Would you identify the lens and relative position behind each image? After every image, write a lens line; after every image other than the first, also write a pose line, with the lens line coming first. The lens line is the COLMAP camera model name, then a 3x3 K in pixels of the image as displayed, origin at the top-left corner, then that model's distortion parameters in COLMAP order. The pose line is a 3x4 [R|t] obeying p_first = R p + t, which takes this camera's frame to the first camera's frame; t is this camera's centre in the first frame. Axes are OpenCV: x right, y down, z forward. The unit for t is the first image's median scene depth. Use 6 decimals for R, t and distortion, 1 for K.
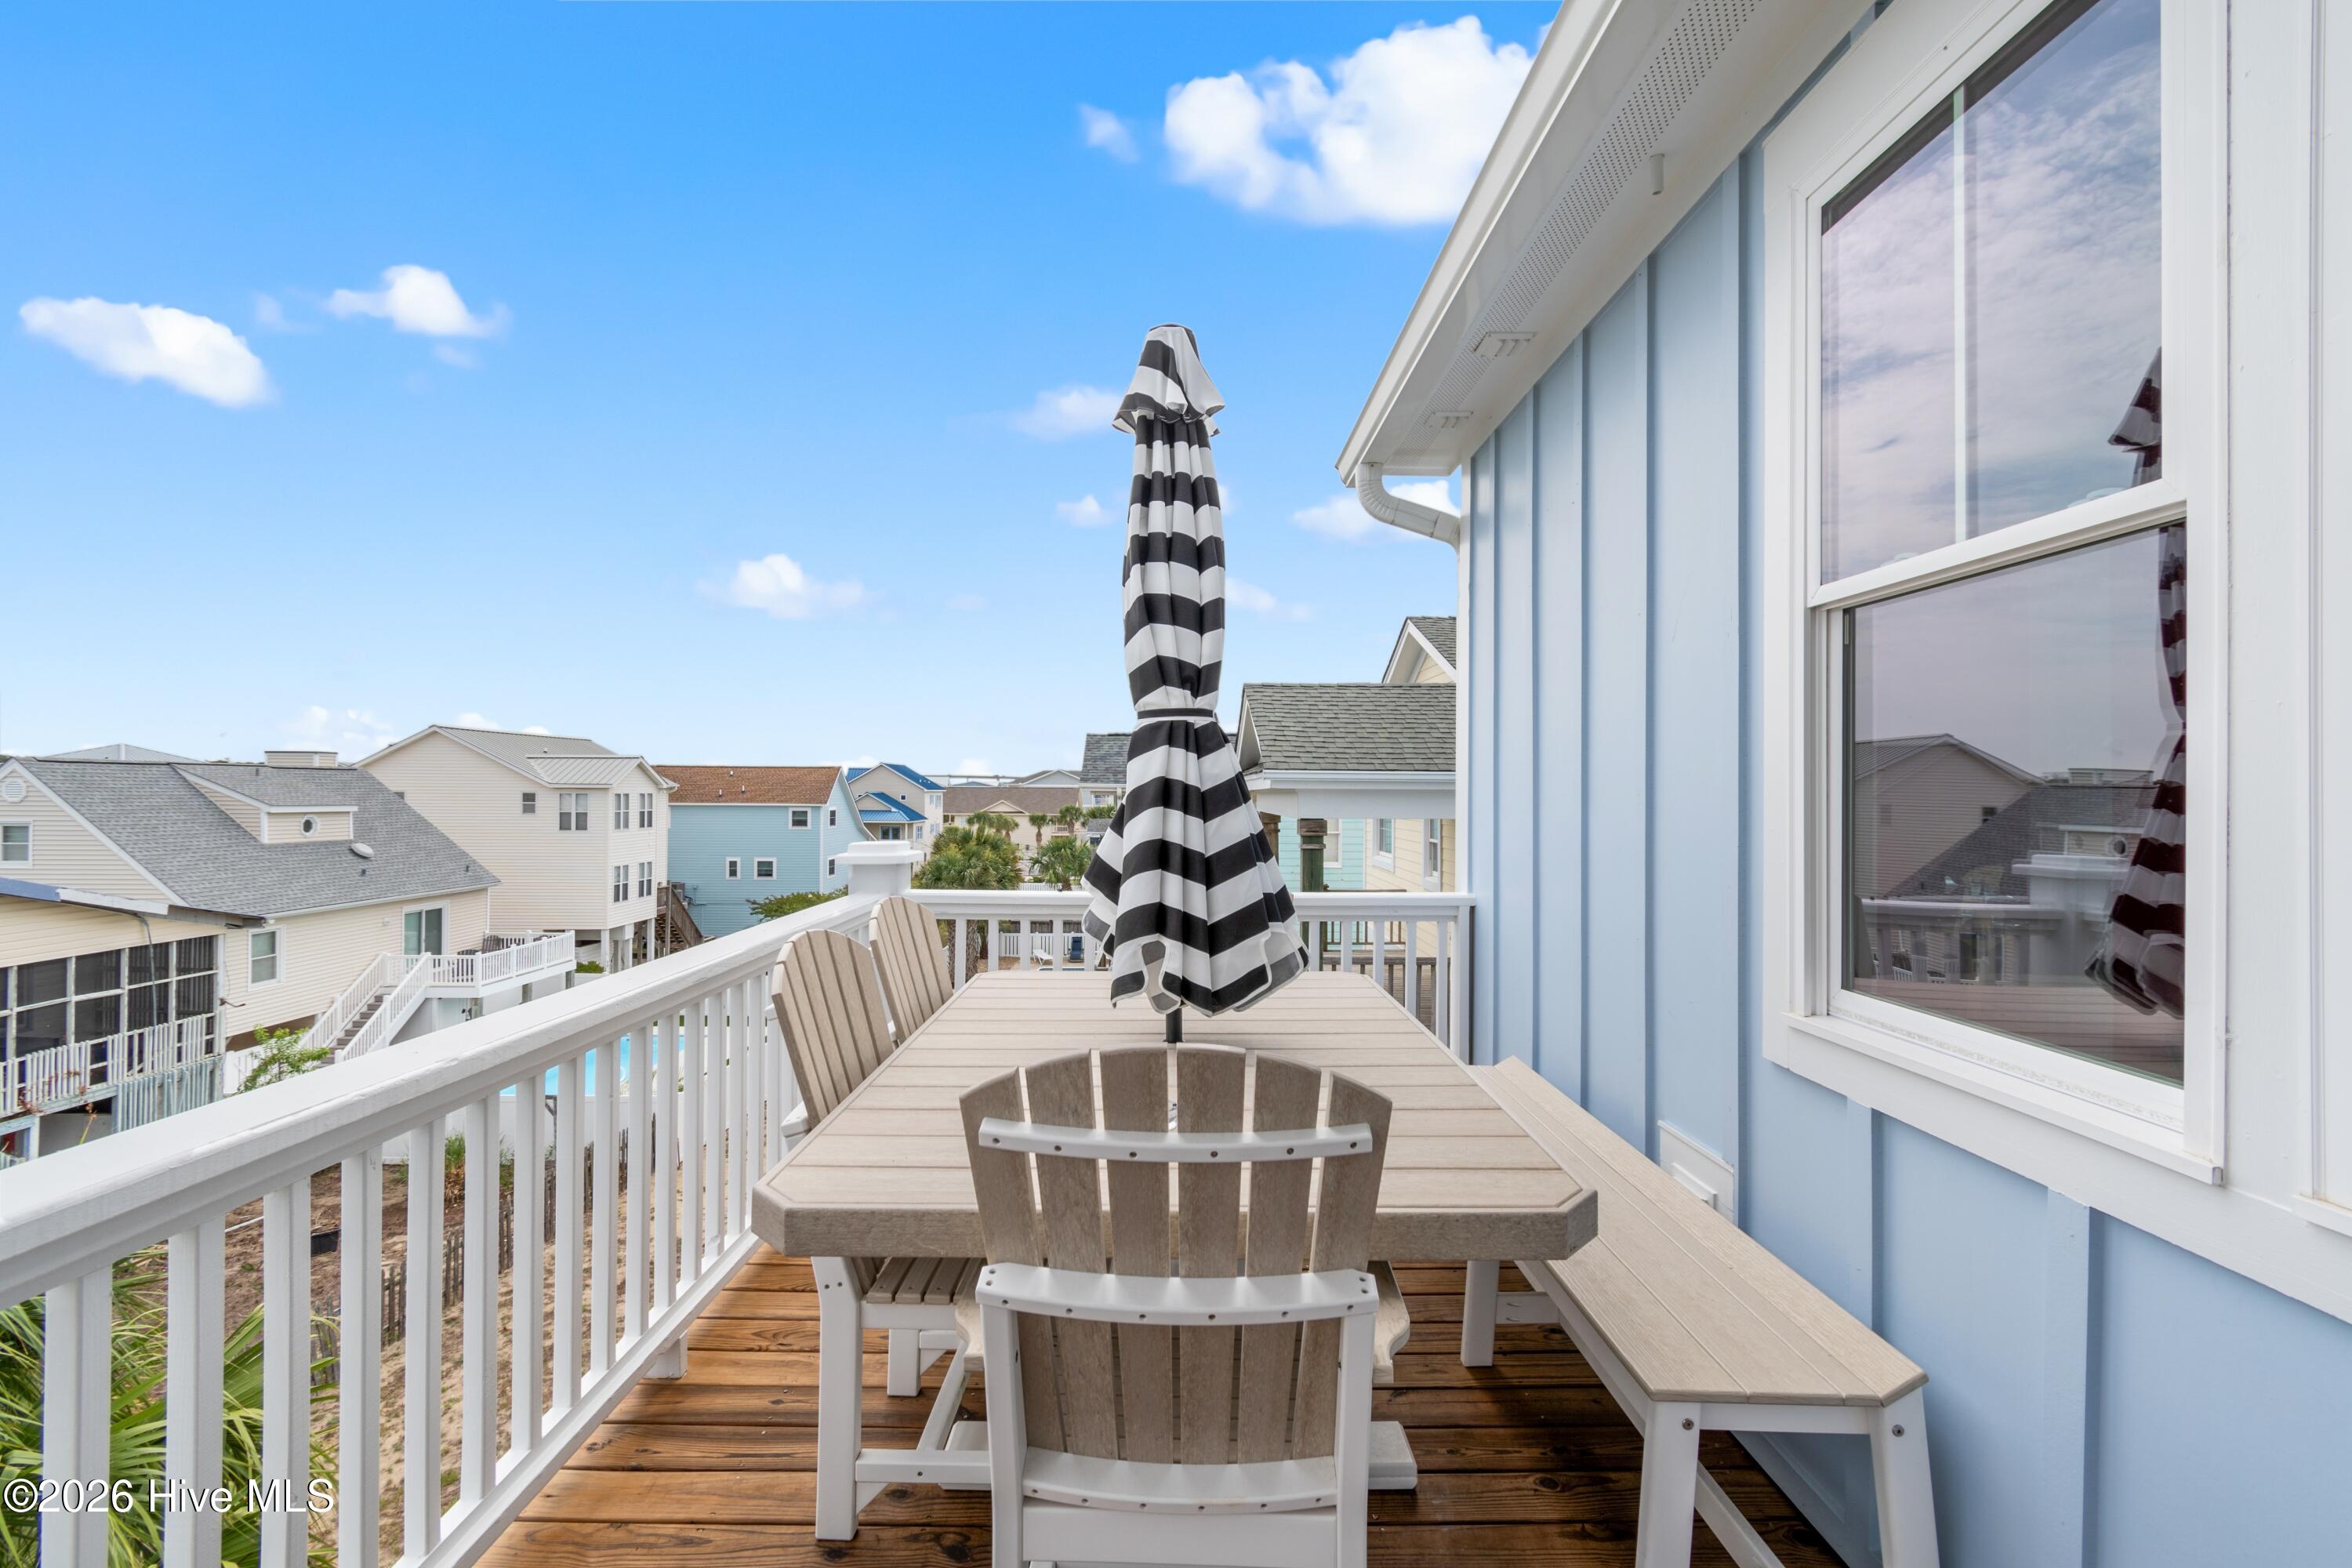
lens RADIAL K [[1056.0, 0, 1175.7], [0, 1056.0, 781.4], [0, 0, 1]] dist [0.002240, 0.000379]
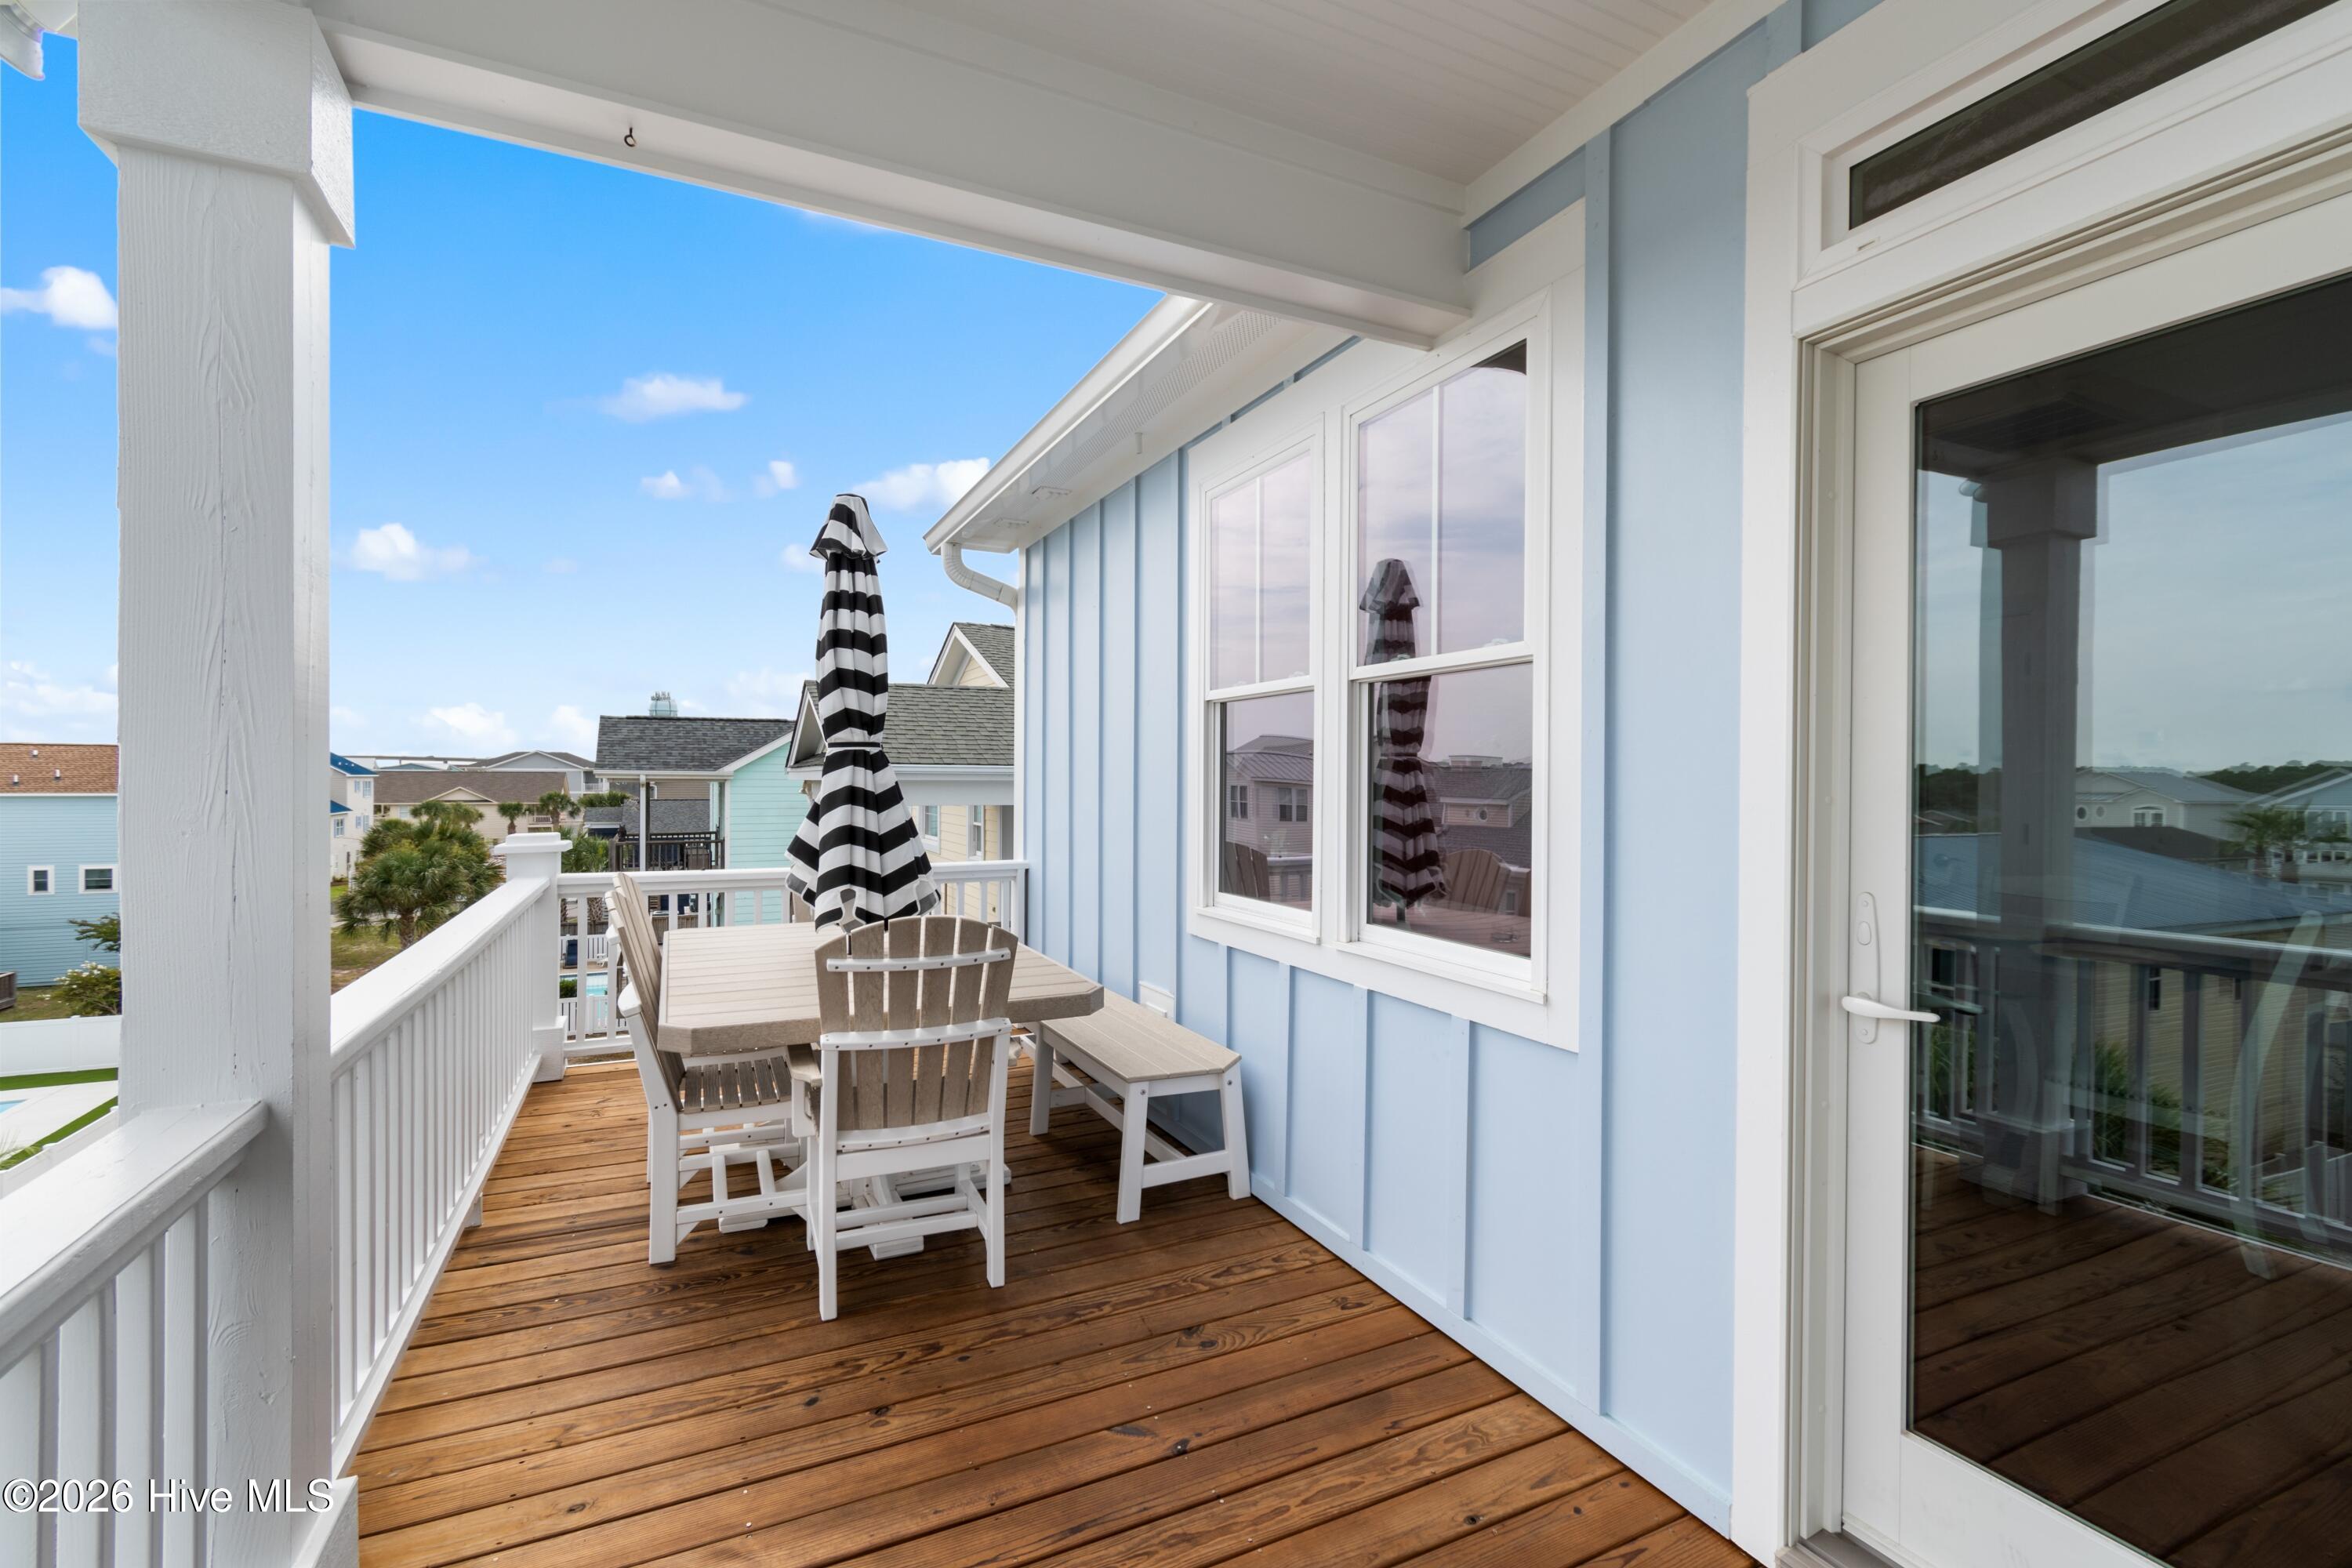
lens RADIAL K [[1056.0, 0, 1180.1], [0, 1056.0, 780.4], [0, 0, 1]] dist [0.002240, 0.000379]
pose [[0.904723, -0.002941, 0.425990, -0.238718], [-0.003096, 0.999904, 0.013476, -0.034825], [-0.425989, -0.013511, 0.904627, -0.640442]]
